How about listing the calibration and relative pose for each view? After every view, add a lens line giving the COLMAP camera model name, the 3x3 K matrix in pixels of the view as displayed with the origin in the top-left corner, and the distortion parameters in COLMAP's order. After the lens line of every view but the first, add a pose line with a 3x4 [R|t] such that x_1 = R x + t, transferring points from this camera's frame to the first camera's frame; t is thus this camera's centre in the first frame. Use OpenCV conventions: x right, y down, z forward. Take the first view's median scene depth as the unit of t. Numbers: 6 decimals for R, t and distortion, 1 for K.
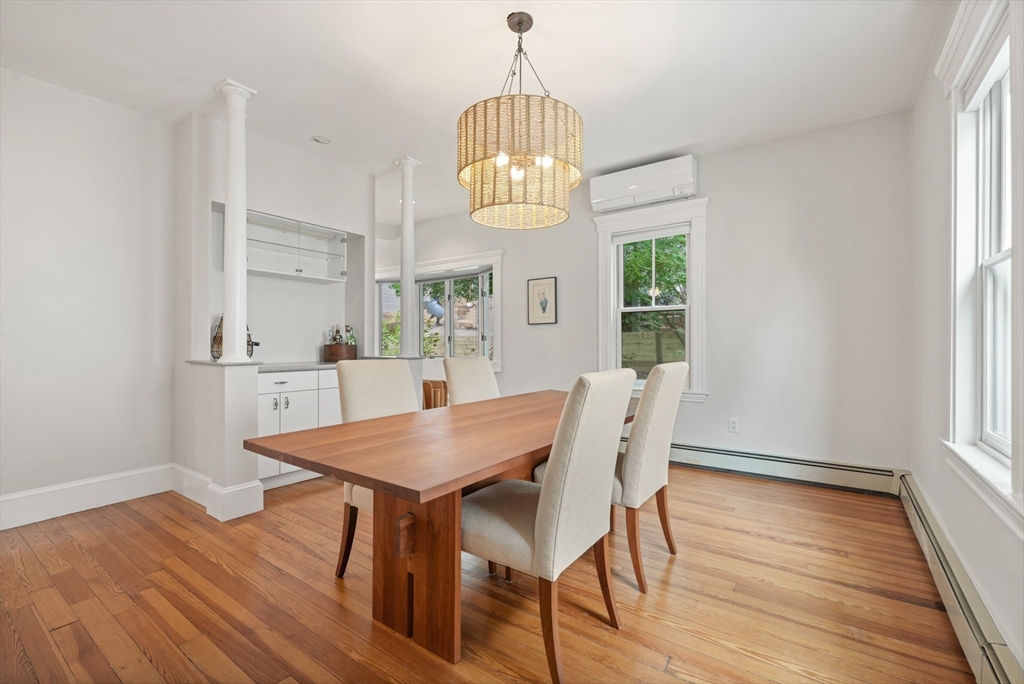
lens RADIAL K [[450.8, 0, 512.0], [0, 450.8, 342.0], [0, 0, 1]] dist [-0.000041, -0.000455]
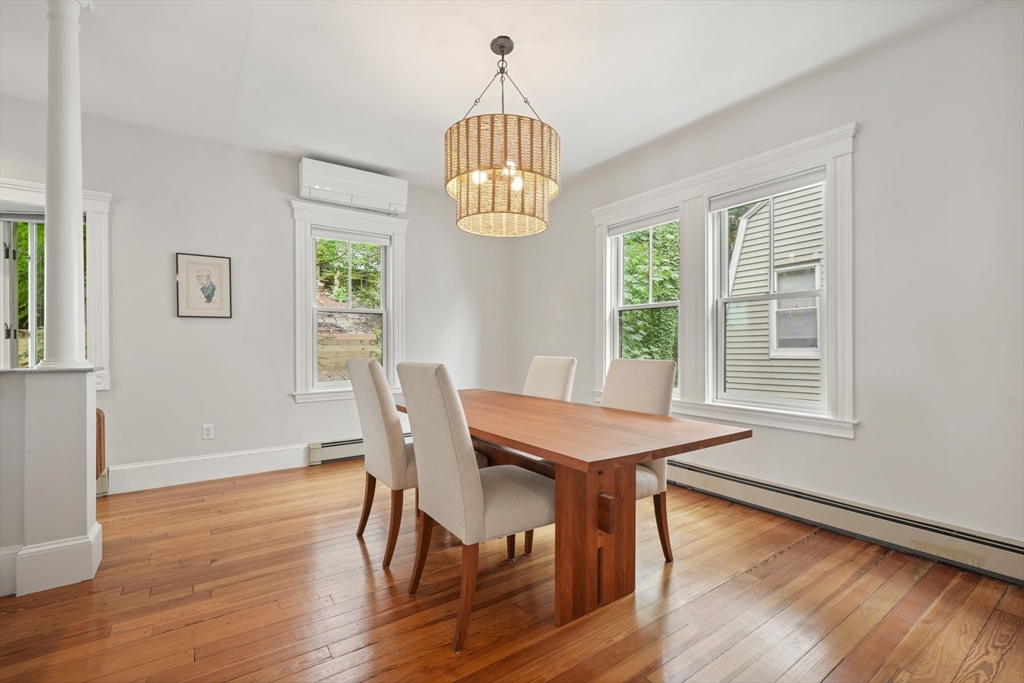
lens RADIAL K [[435.9, 0, 513.1], [0, 435.9, 345.1], [0, 0, 1]] dist [-0.000035, 0.000165]
pose [[0.331242, -0.000344, 0.943546, -0.539459], [-0.000816, 0.999999, 0.000651, 0.005959], [-0.943545, -0.000986, 0.331242, 0.349987]]
